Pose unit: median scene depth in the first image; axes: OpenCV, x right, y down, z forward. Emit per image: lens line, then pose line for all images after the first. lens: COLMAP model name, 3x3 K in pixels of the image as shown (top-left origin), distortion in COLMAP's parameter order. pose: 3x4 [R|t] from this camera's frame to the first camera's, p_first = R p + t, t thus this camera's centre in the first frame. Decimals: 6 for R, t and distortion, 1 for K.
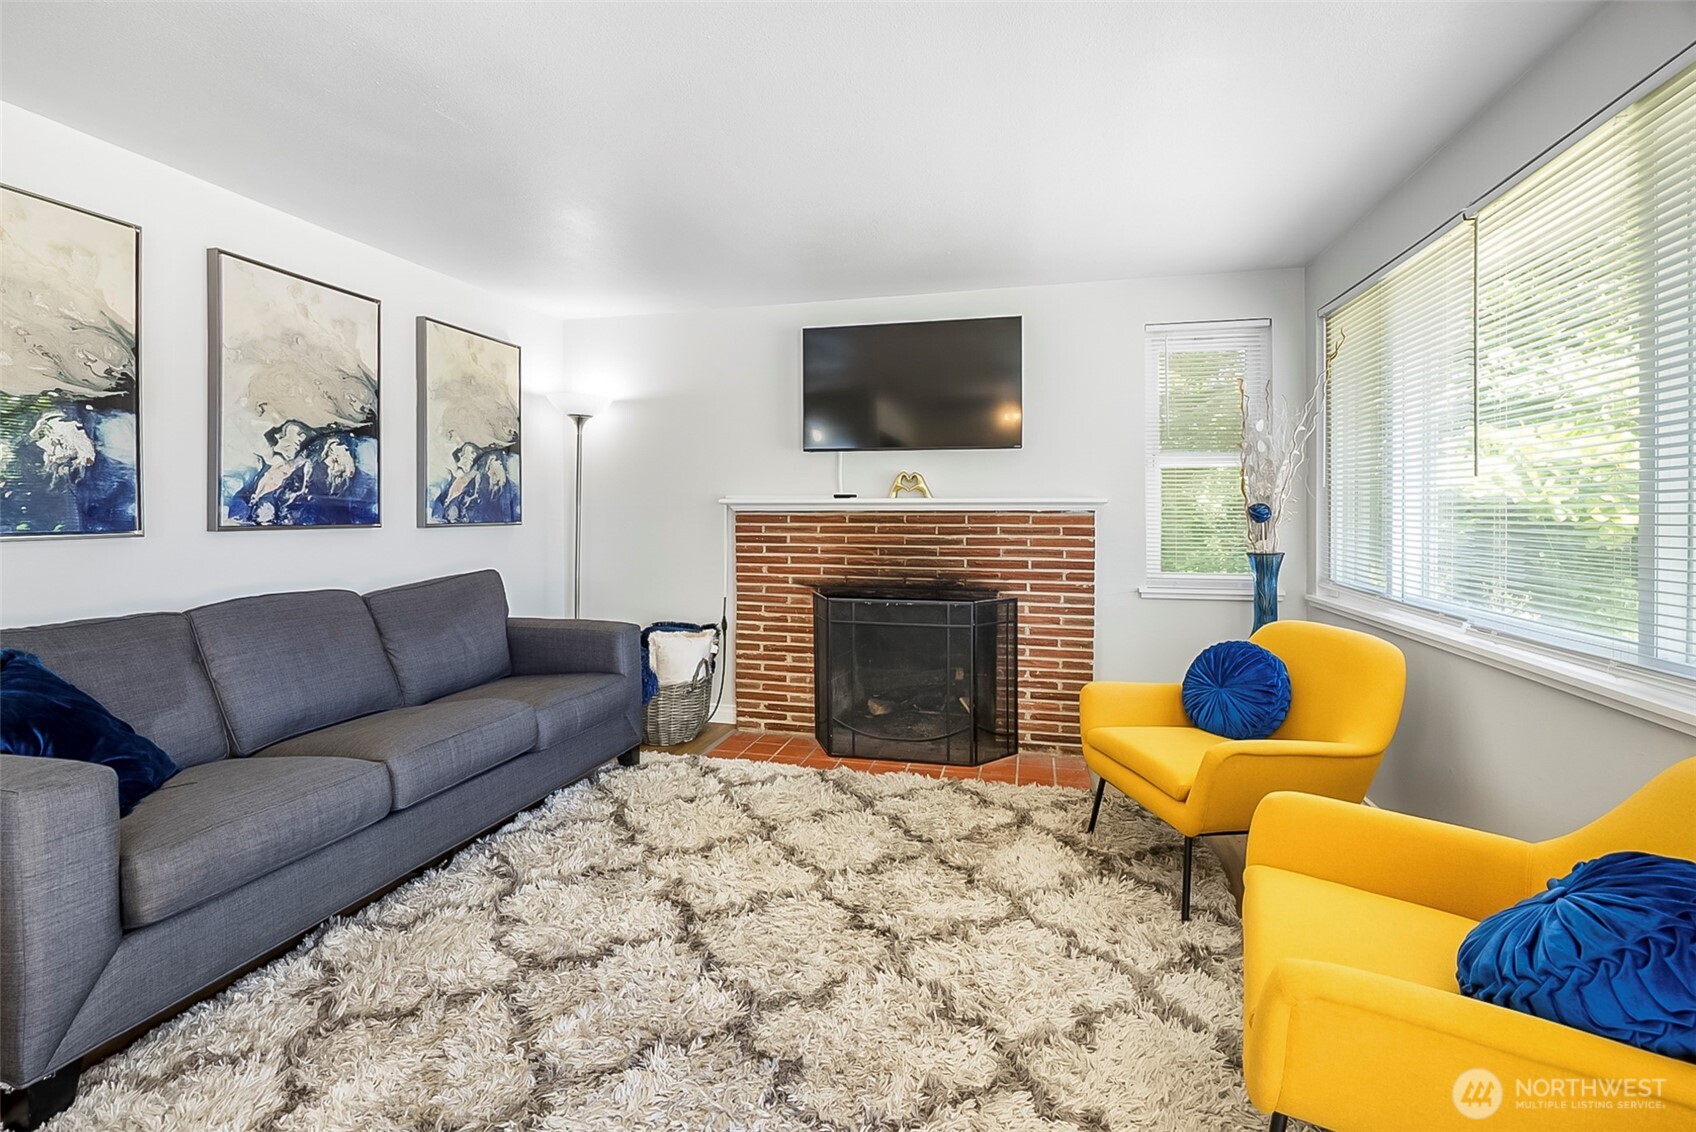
lens RADIAL K [[738.7, 0, 851.2], [0, 738.7, 517.3], [0, 0, 1]] dist [-0.008752, 0.000416]
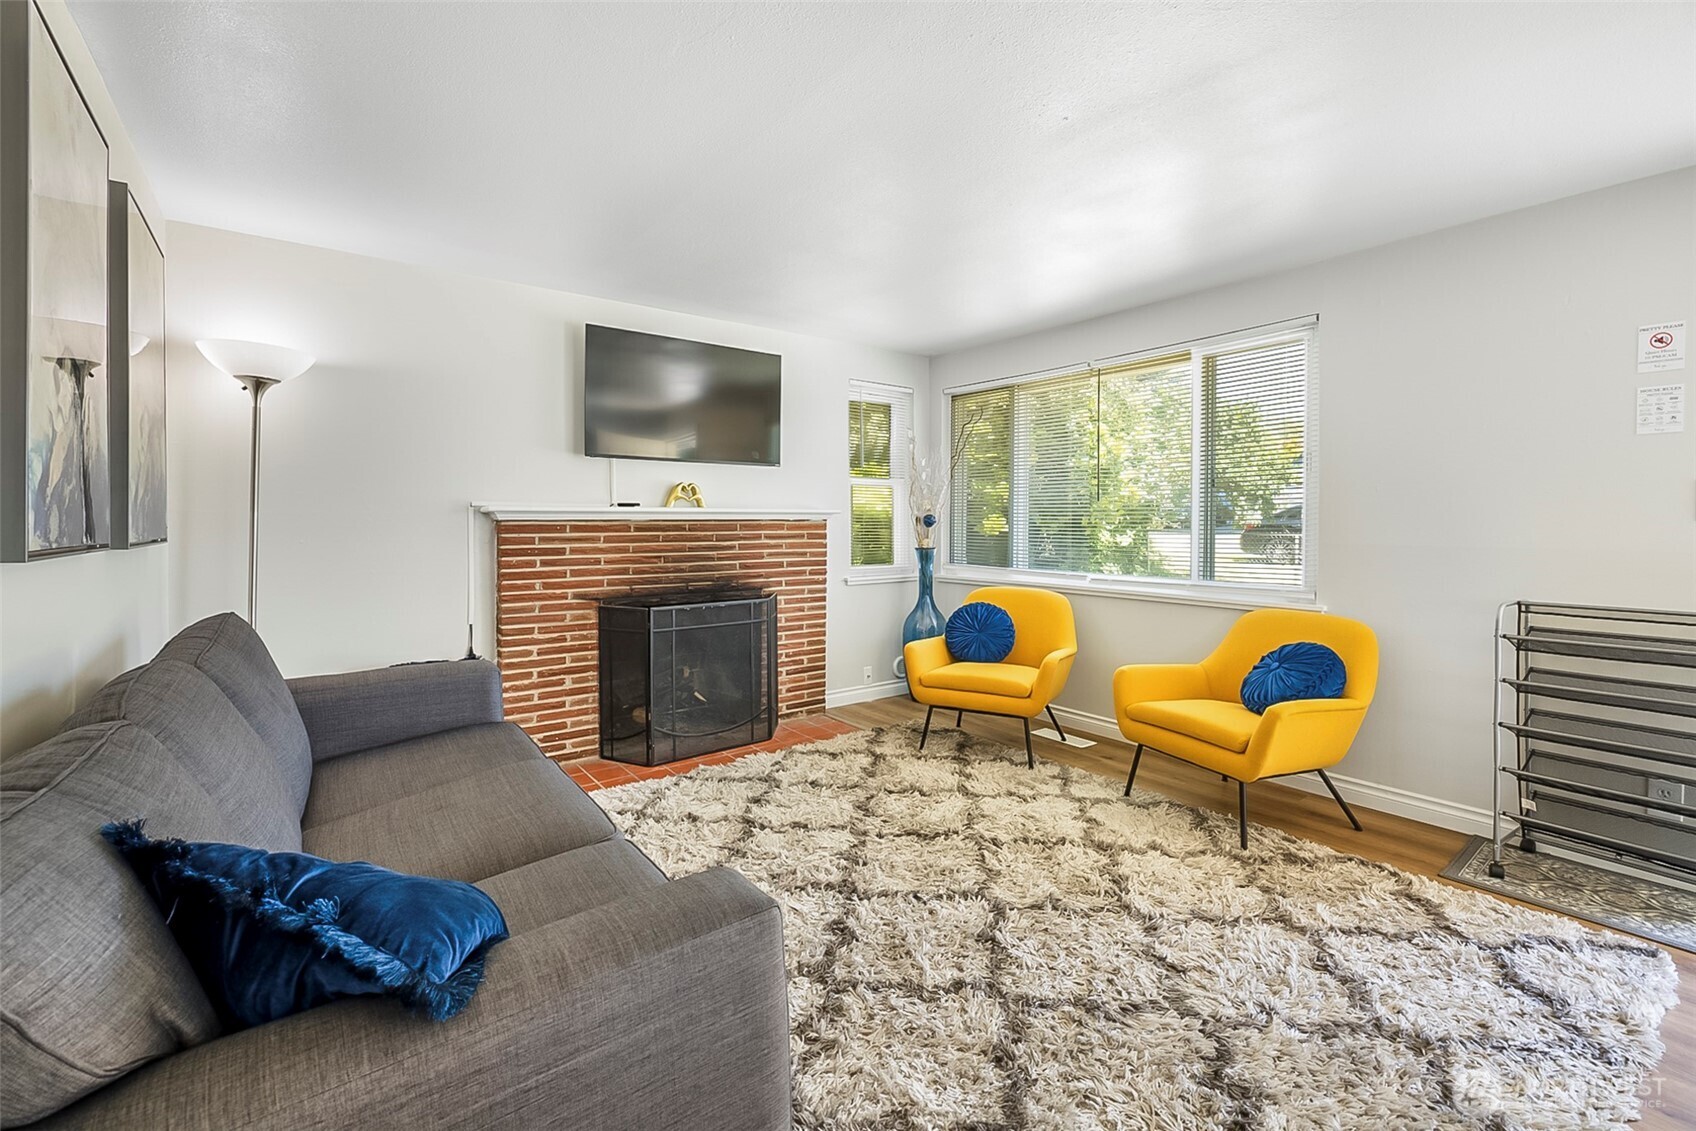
lens RADIAL K [[734.1, 0, 851.9], [0, 734.1, 535.6], [0, 0, 1]] dist [-0.002995, 0.000139]
pose [[0.616391, -0.017755, 0.787240, -0.617511], [0.006824, 0.999829, 0.017207, -0.002399], [-0.787411, -0.005234, 0.616406, 0.175836]]
